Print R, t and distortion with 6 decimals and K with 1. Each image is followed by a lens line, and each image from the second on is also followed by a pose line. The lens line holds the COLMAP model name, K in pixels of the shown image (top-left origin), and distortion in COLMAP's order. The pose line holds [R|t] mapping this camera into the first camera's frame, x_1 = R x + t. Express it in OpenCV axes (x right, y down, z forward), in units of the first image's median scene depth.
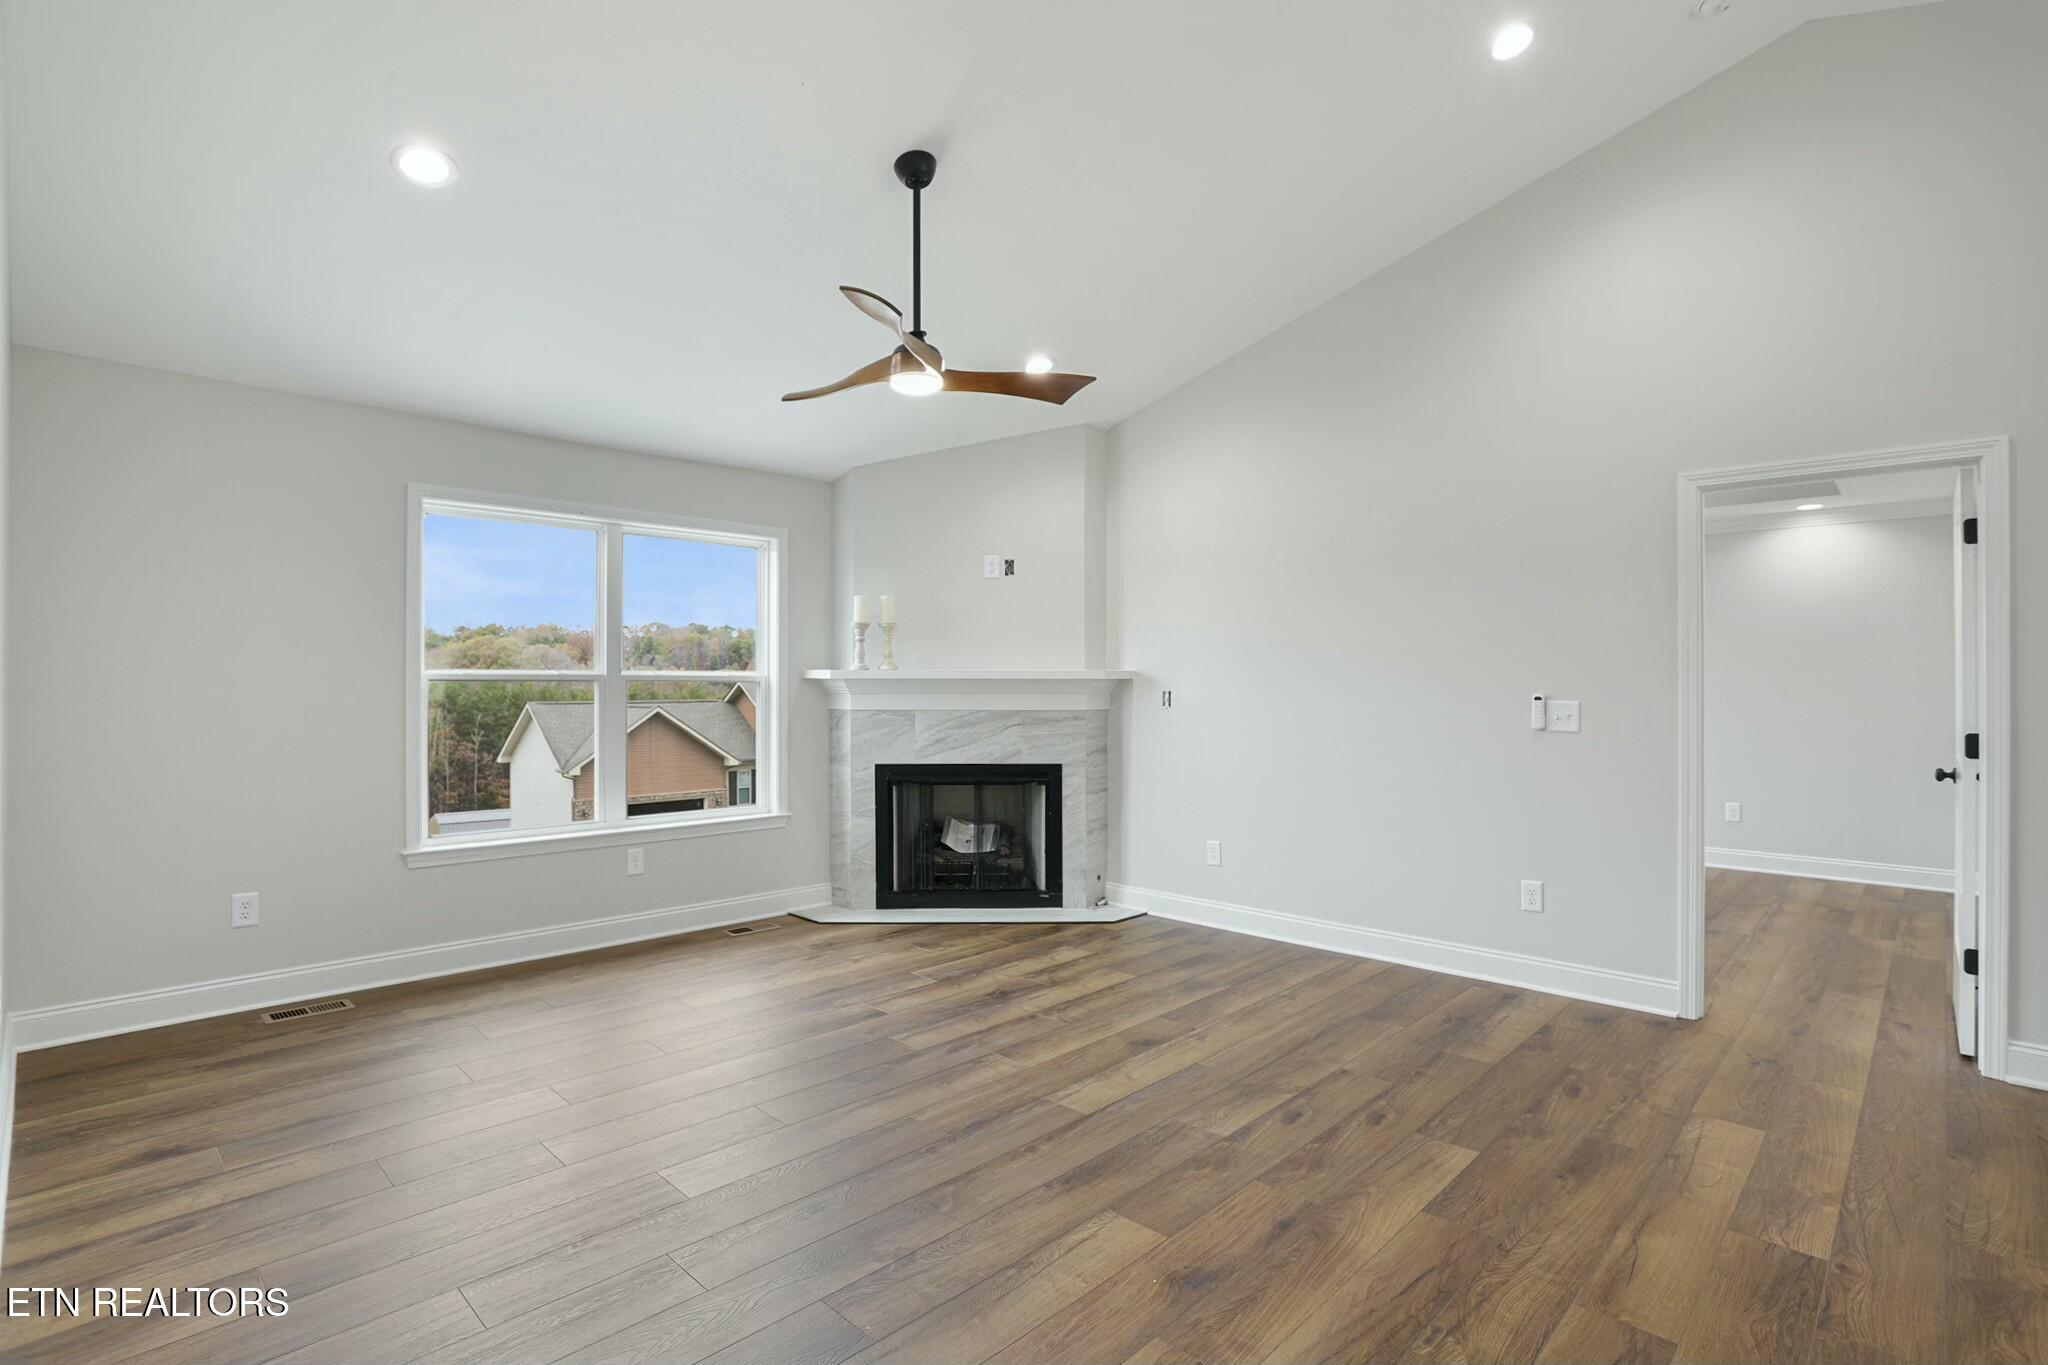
lens RADIAL K [[989.5, 0, 1038.2], [0, 989.5, 697.1], [0, 0, 1]] dist [-0.063458, 0.021822]
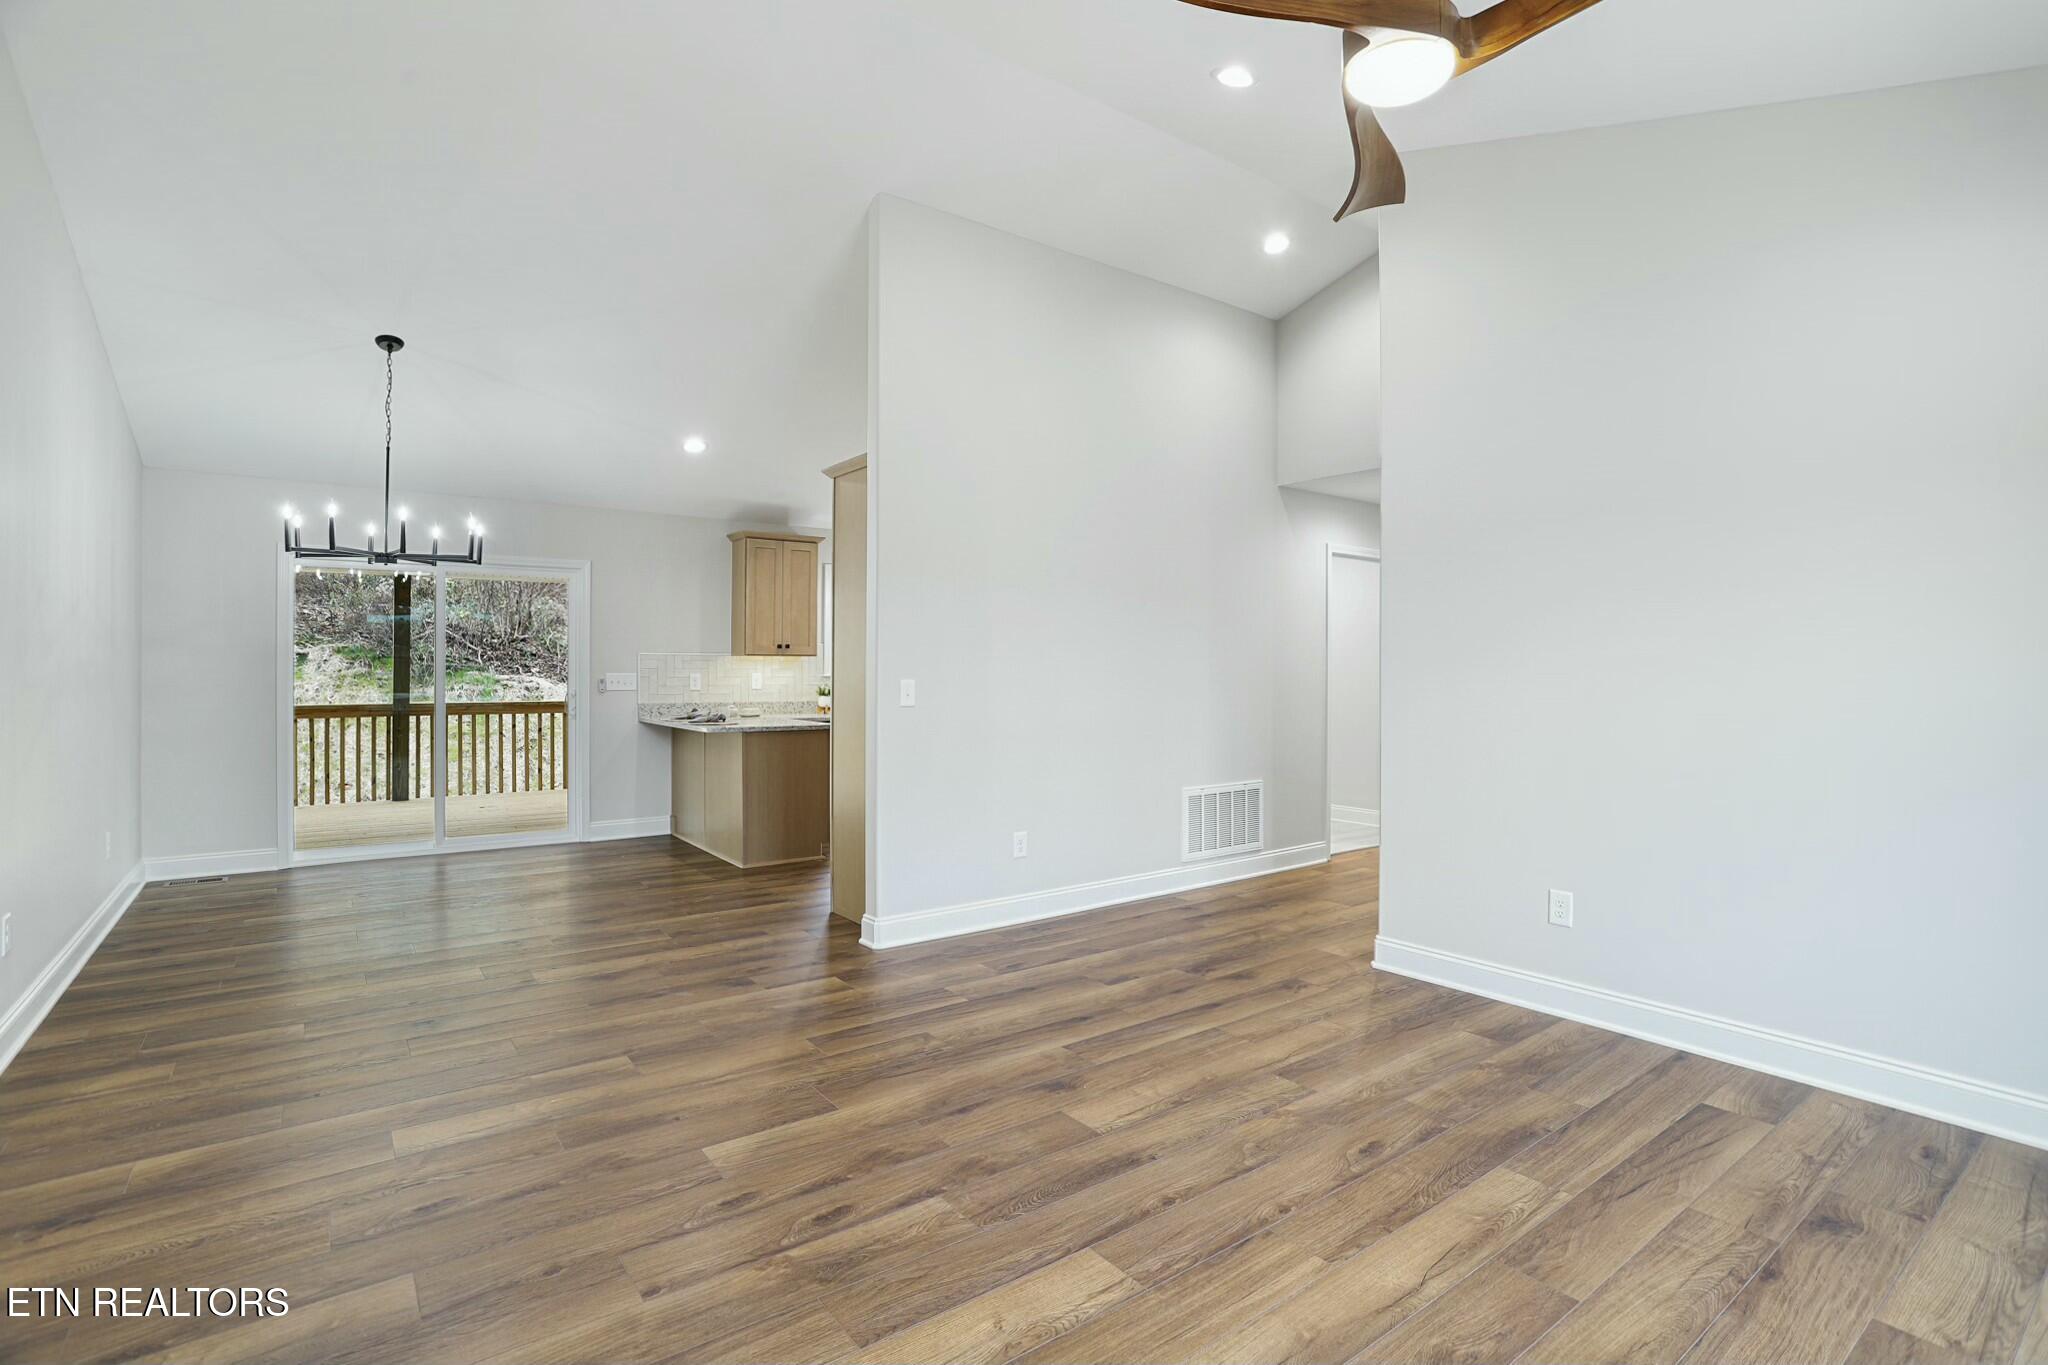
lens RADIAL K [[989.5, 0, 1036.4], [0, 989.5, 666.9], [0, 0, 1]] dist [-0.063458, 0.021822]
pose [[-0.986964, -0.006613, 0.160804, -0.018424], [-0.004394, 0.999890, 0.014148, -0.017758], [-0.160880, 0.013257, -0.986885, 1.226605]]
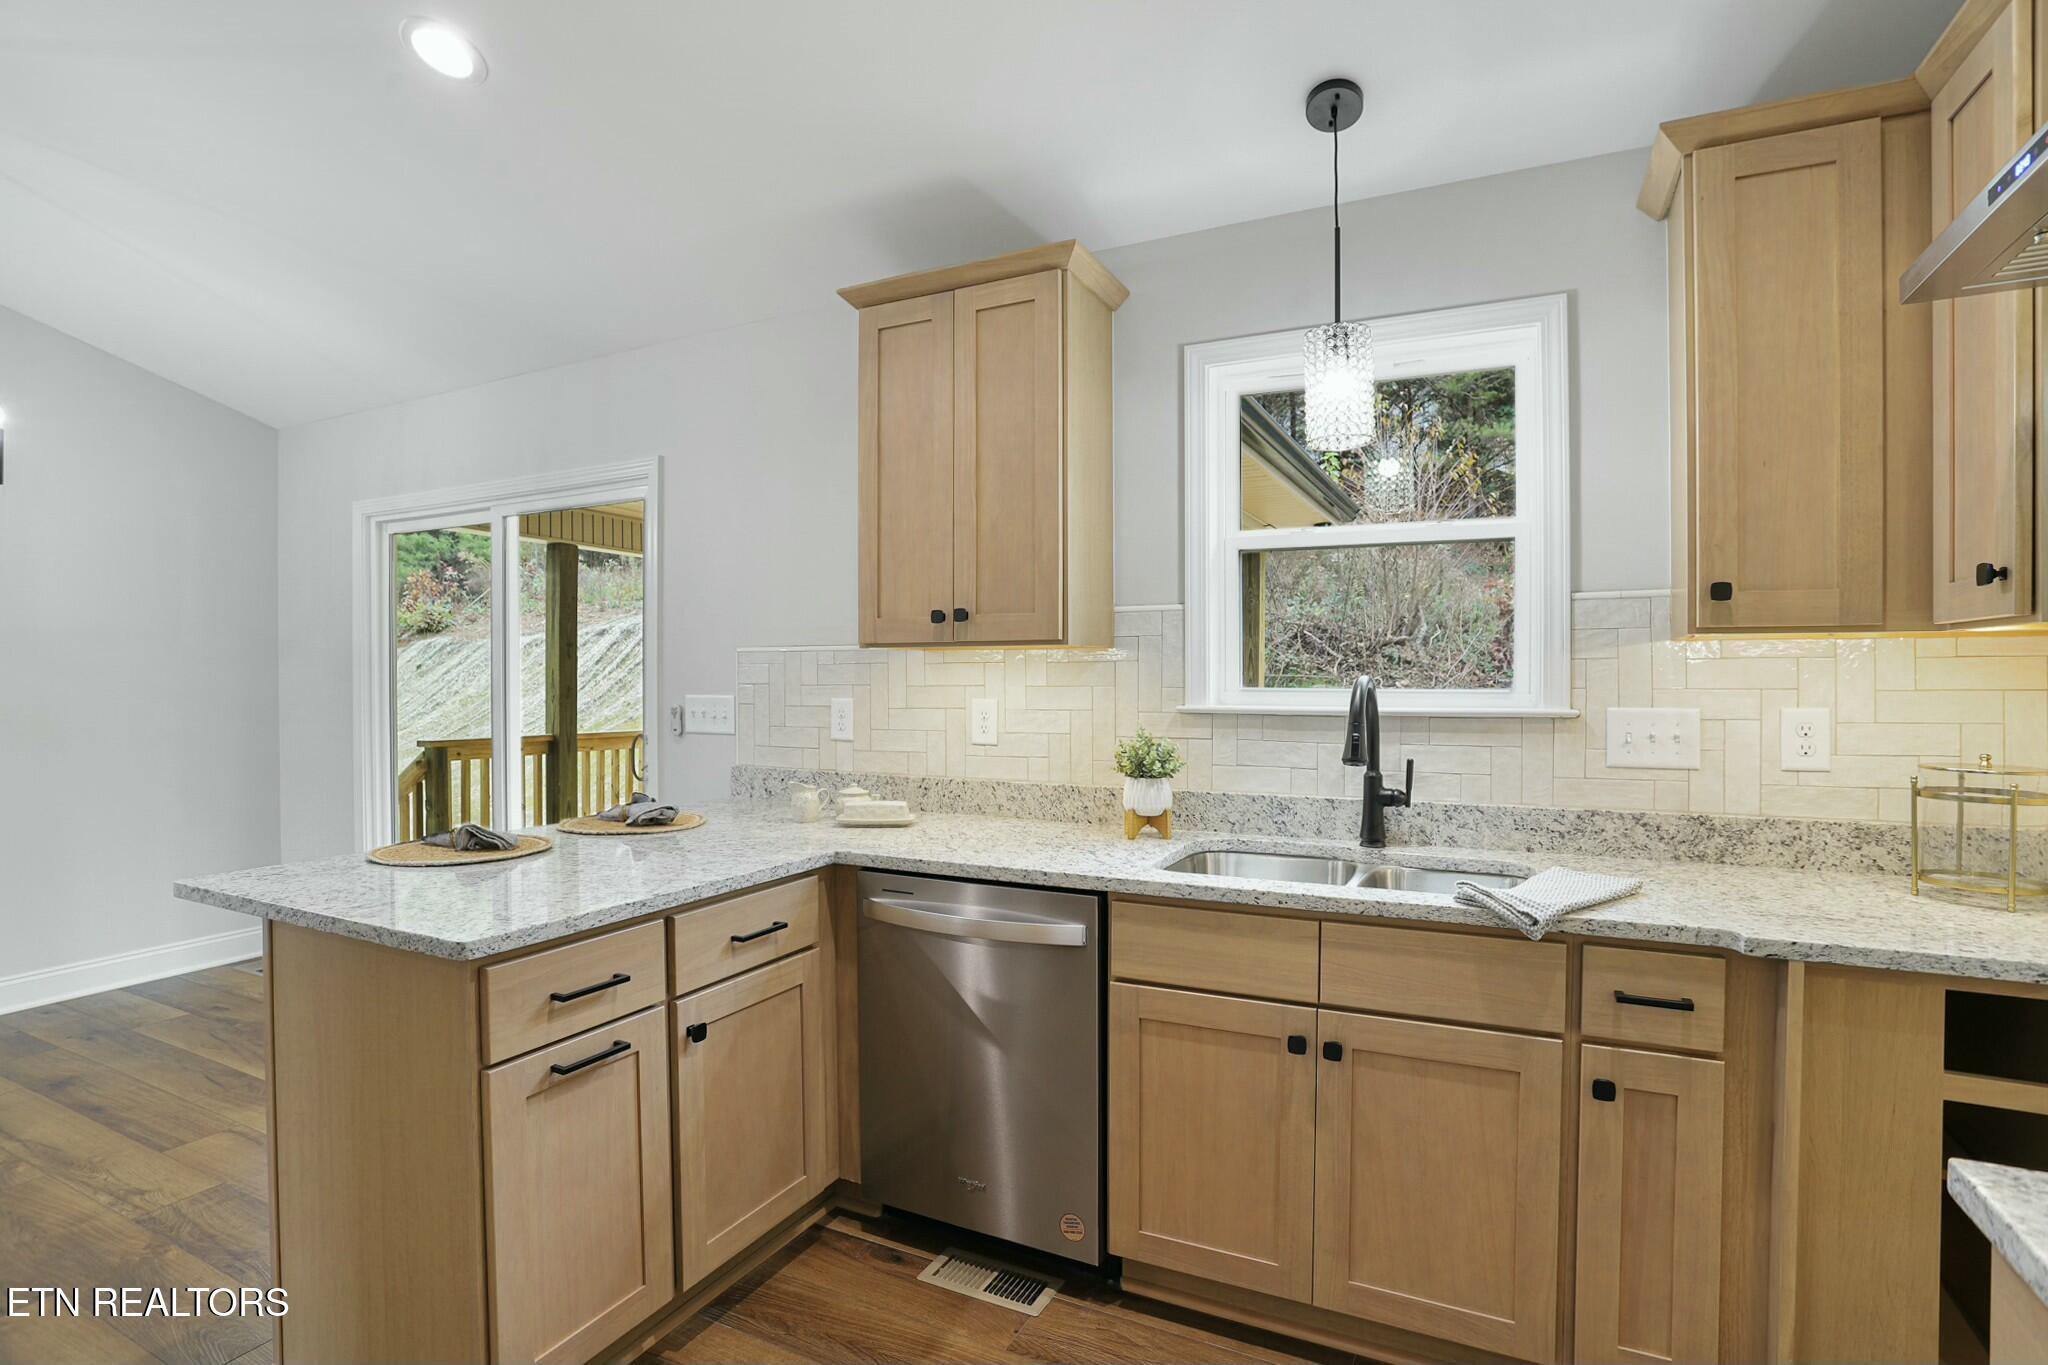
lens RADIAL K [[989.5, 0, 1022.2], [0, 989.5, 682.6], [0, 0, 1]] dist [-0.063458, 0.021822]
pose [[-0.296675, -0.009777, 0.954928, 0.169531], [0.011599, 0.999837, 0.013841, 0.004209], [-0.954908, 0.015183, -0.296514, -0.400880]]
